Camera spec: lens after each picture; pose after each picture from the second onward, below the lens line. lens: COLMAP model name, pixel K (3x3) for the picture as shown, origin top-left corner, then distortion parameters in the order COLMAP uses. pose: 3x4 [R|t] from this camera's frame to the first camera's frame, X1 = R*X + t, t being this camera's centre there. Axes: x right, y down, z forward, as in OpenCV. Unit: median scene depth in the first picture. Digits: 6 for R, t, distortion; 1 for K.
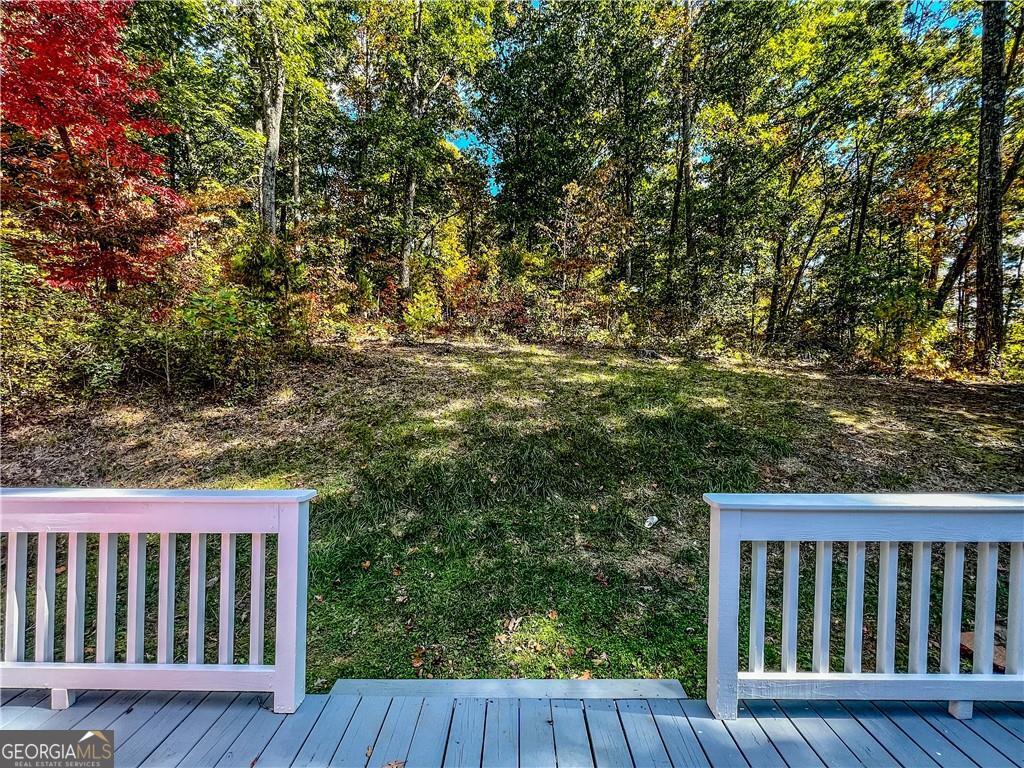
lens RADIAL K [[408.9, 0, 517.6], [0, 408.9, 387.7], [0, 0, 1]] dist [-0.001285, 0.000281]
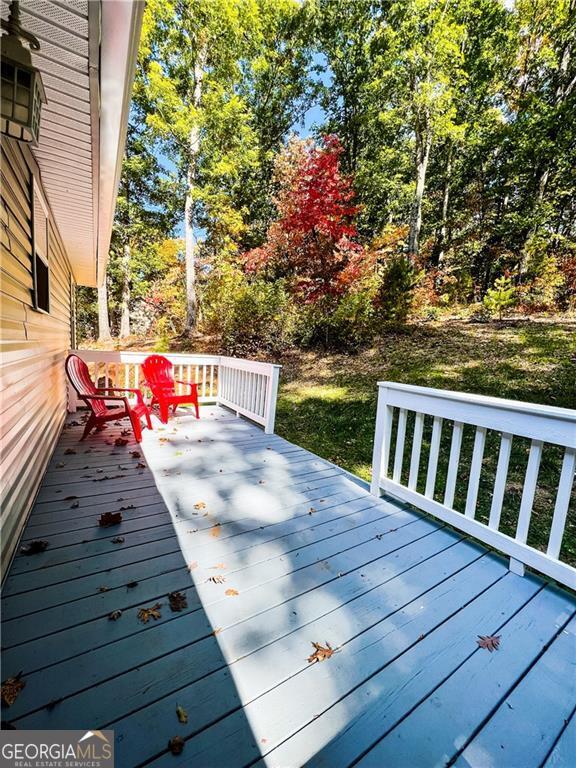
lens RADIAL K [[306.7, 0, 285.6], [0, 306.7, 384.2], [0, 0, 1]] dist [-0.001285, 0.000281]
pose [[0.536187, 0.130144, -0.834006, 0.169304], [-0.071094, 0.991495, 0.109013, 0.020296], [0.841100, 0.000841, 0.540879, -0.014774]]
